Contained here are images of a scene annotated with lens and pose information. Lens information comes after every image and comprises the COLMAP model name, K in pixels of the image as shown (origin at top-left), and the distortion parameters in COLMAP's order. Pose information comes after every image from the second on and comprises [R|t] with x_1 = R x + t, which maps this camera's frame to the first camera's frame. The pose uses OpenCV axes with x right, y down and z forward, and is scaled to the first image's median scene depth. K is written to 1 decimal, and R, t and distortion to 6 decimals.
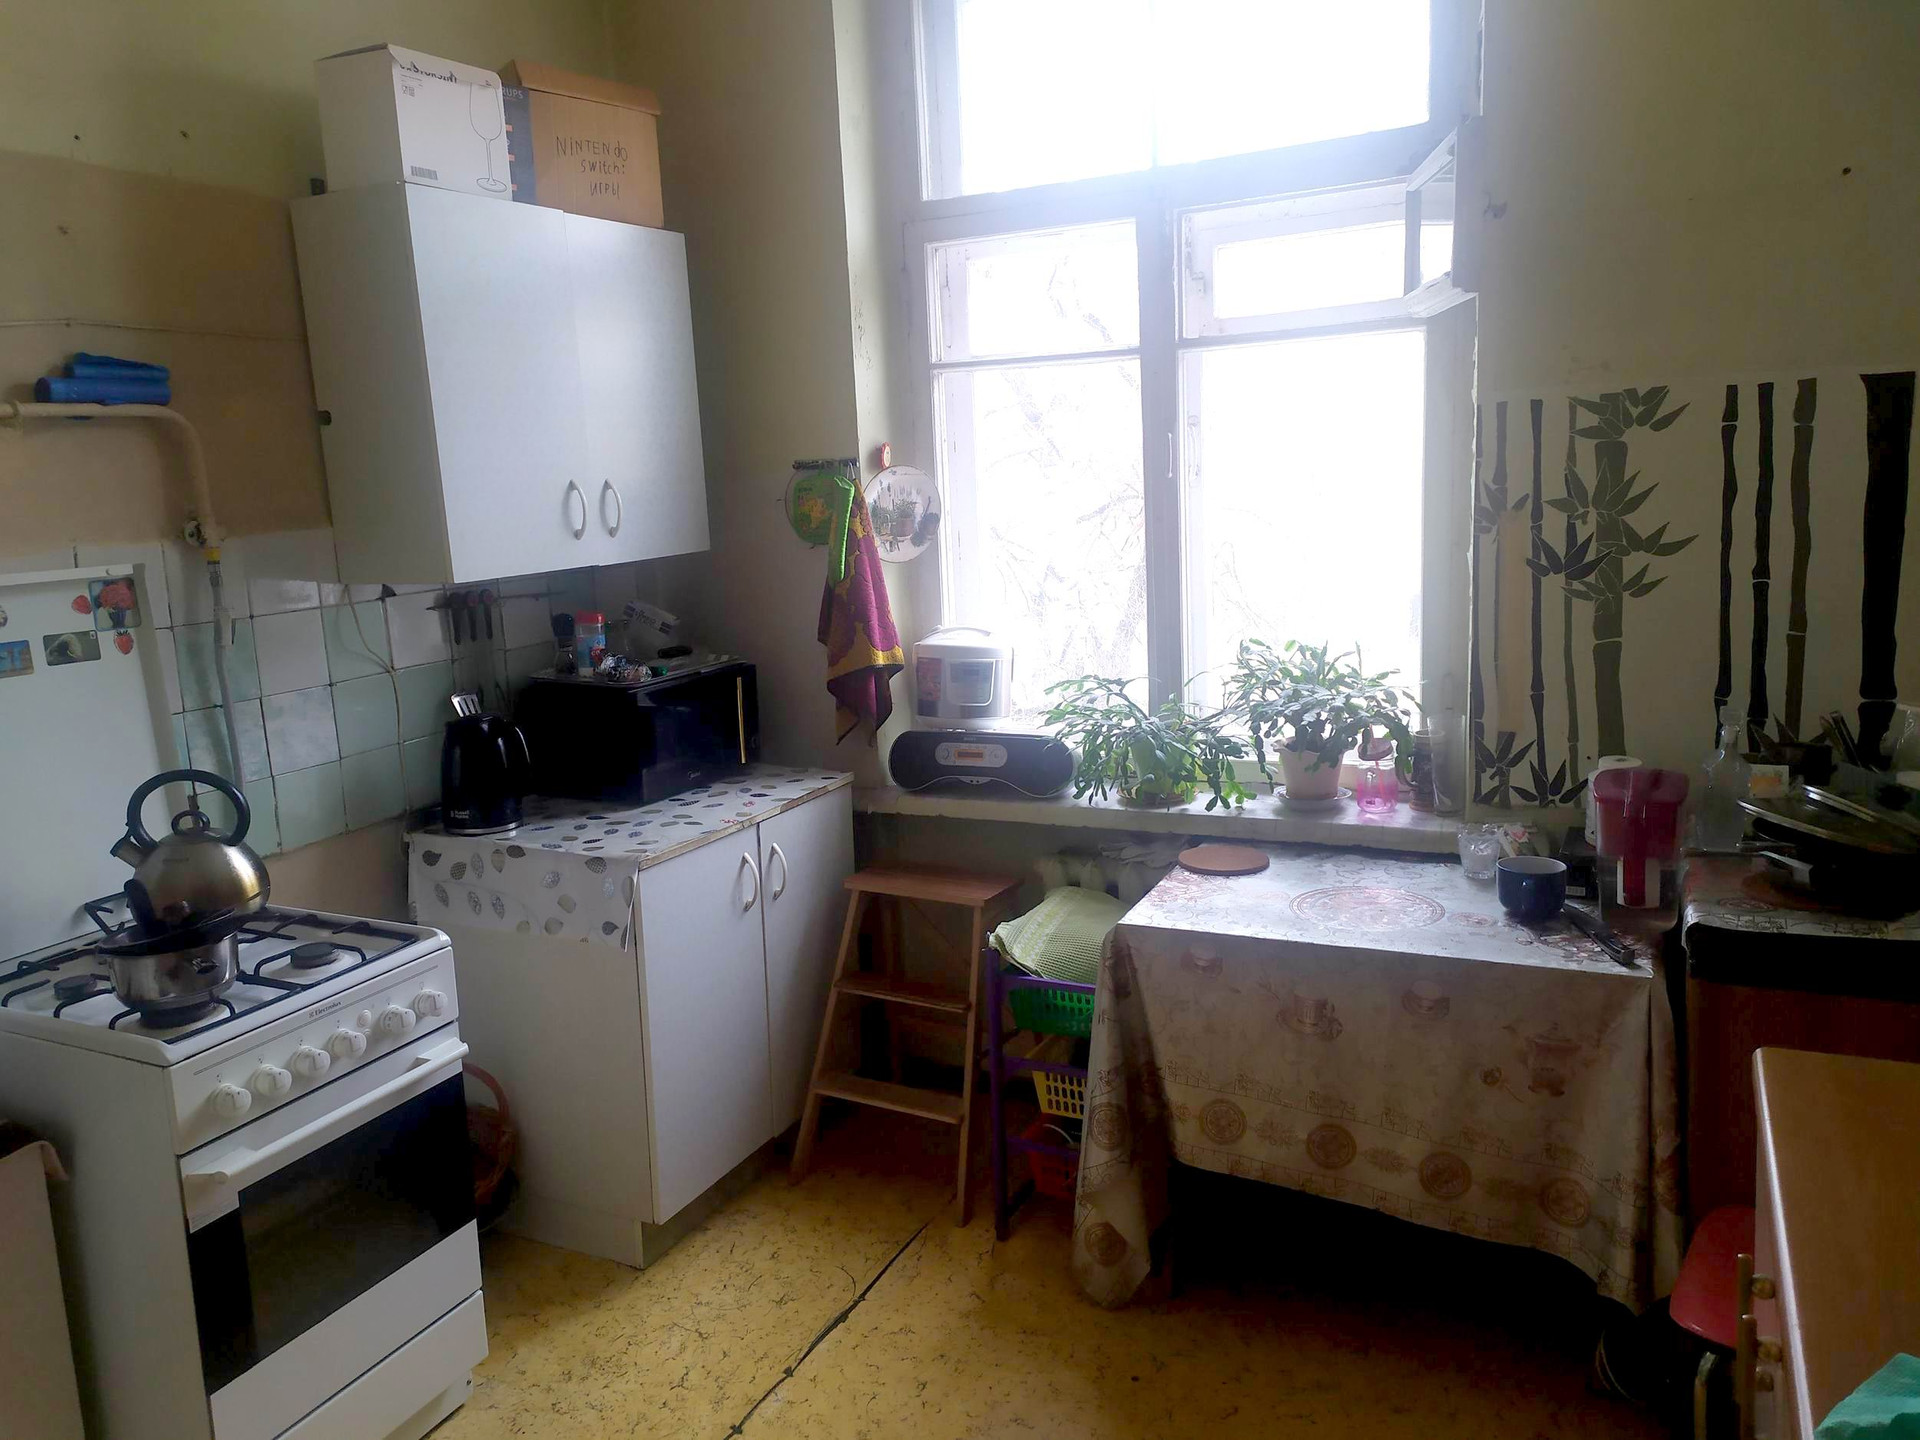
lens RADIAL K [[1423.2, 0, 952.2], [0, 1423.2, 723.9], [0, 0, 1]] dist [0.057943, -0.045605]
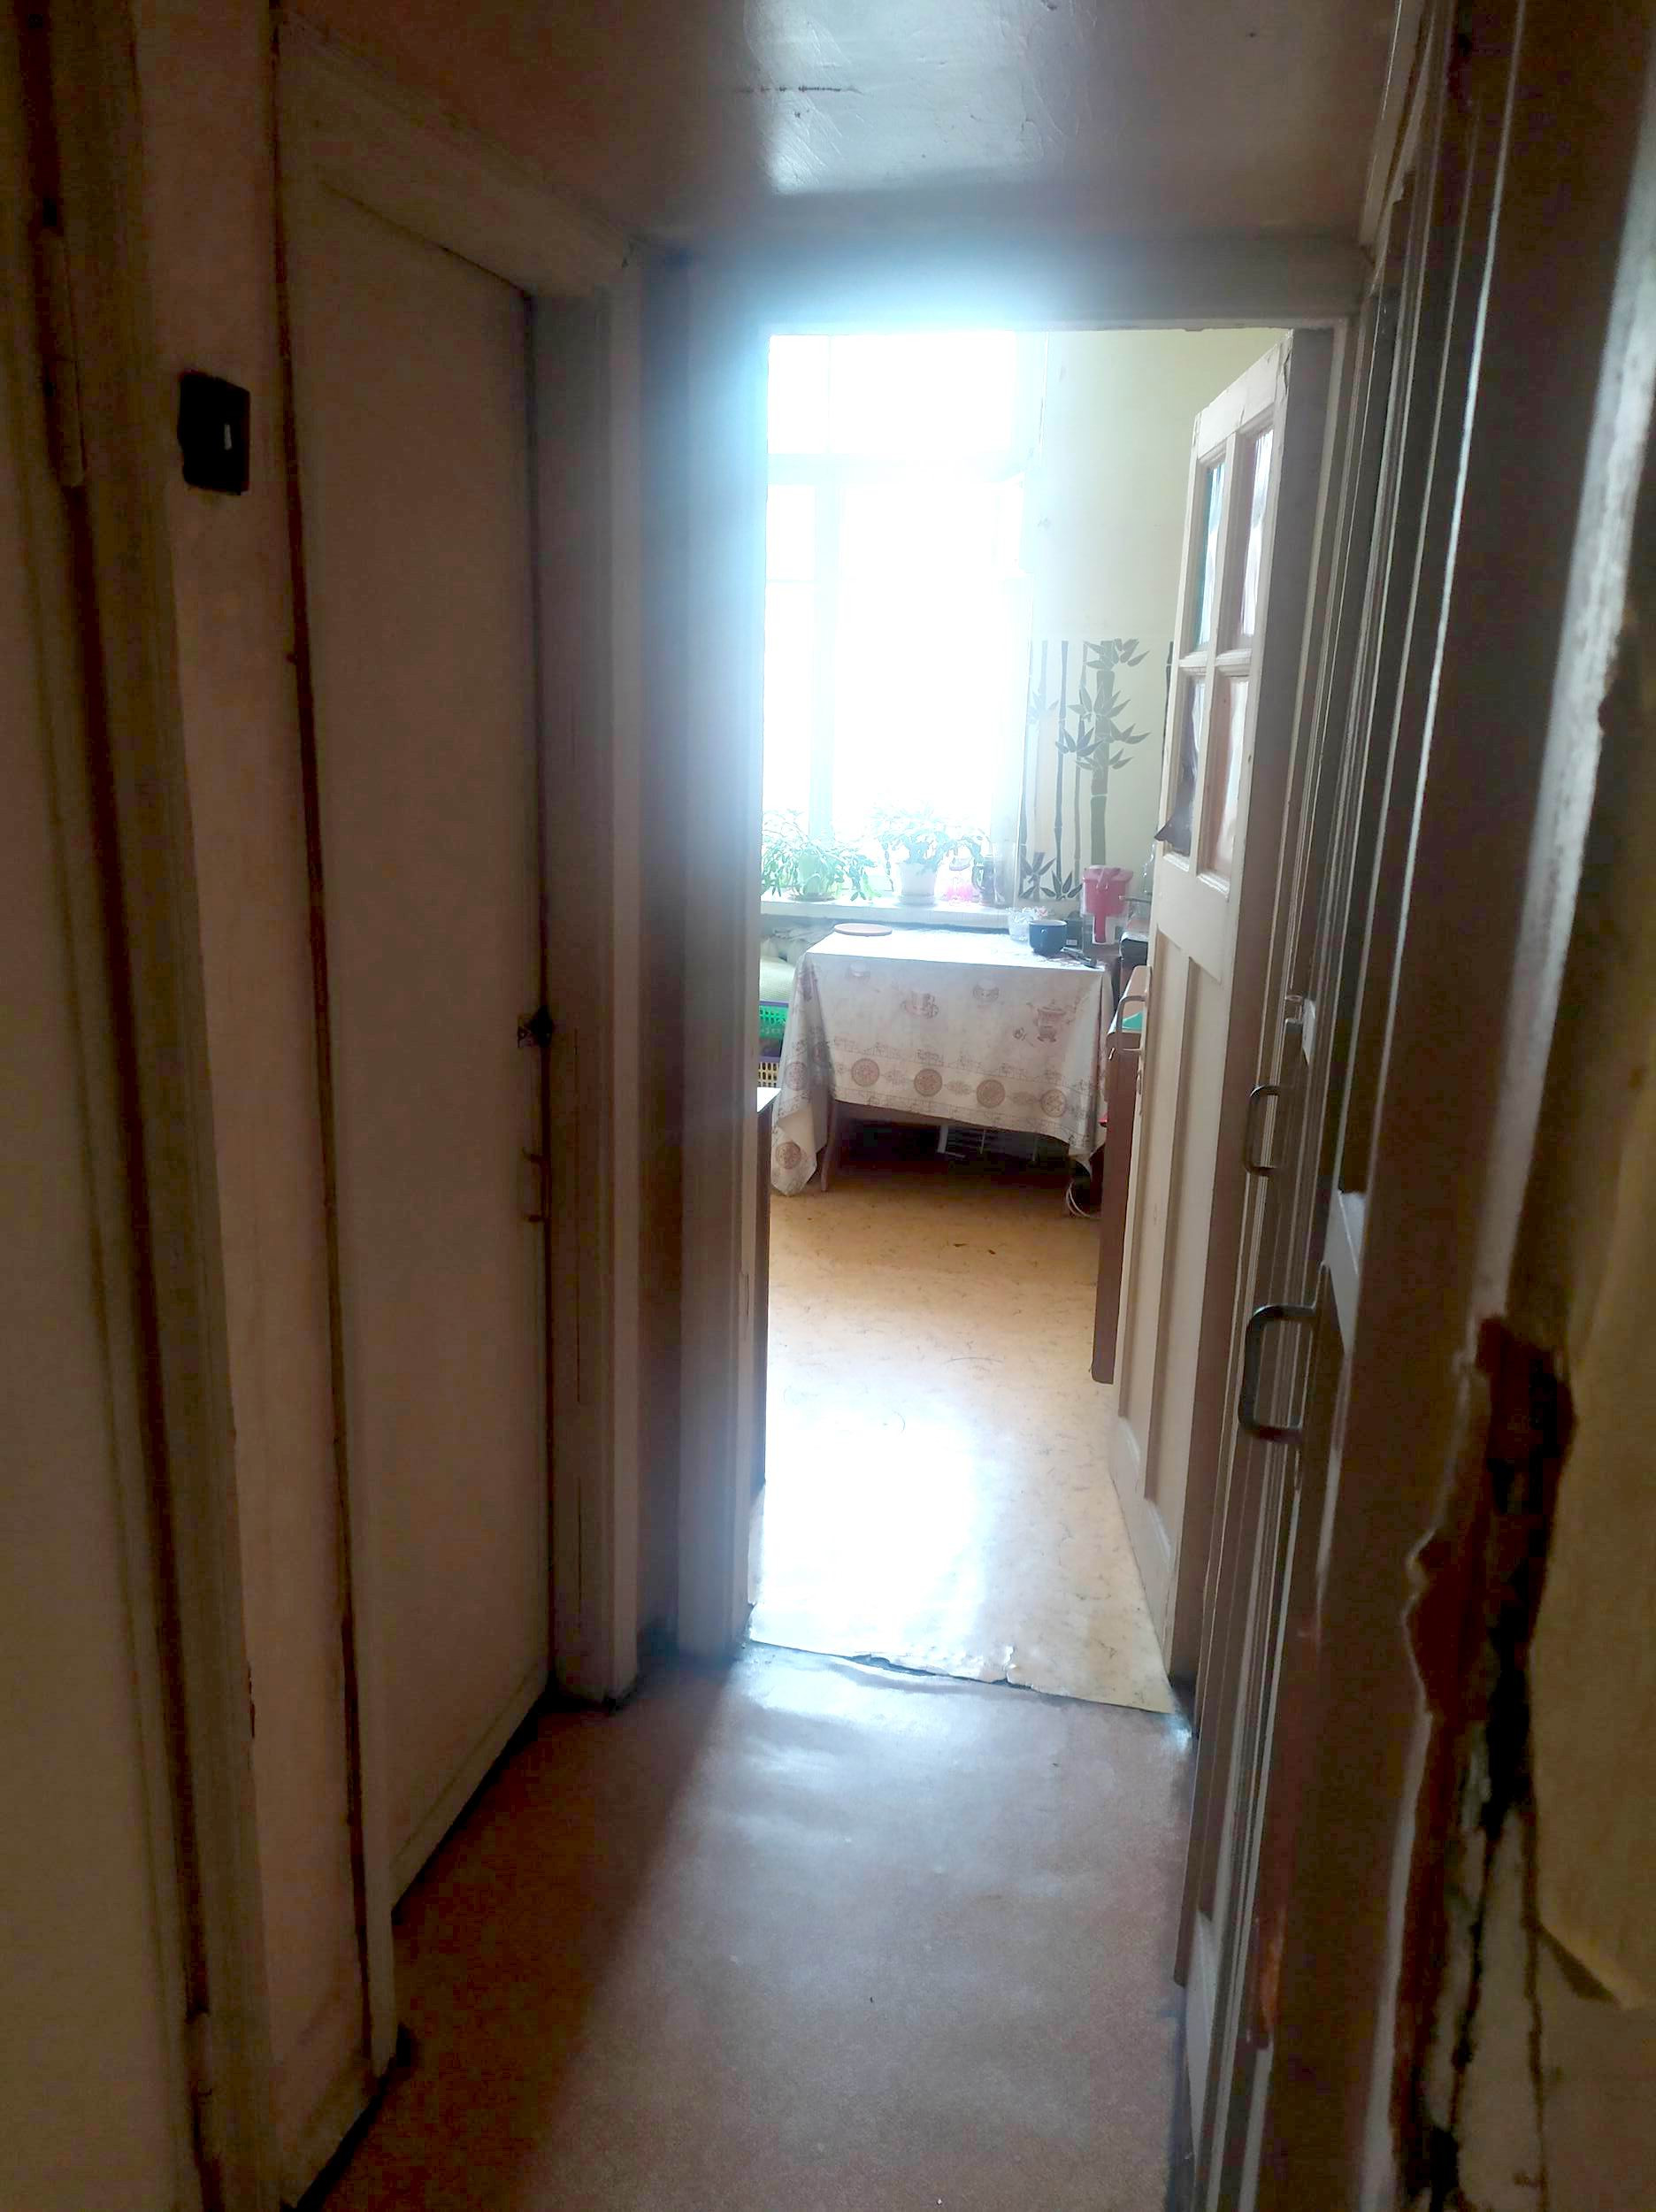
lens RADIAL K [[1639.4, 0, 834.8], [0, 1639.4, 1107.3], [0, 0, 1]] dist [0.057943, -0.045605]
pose [[0.972494, 0.016523, 0.232340, -0.269147], [-0.035369, 0.996389, 0.077184, 0.164157], [-0.230225, -0.083278, 0.969567, -0.786134]]
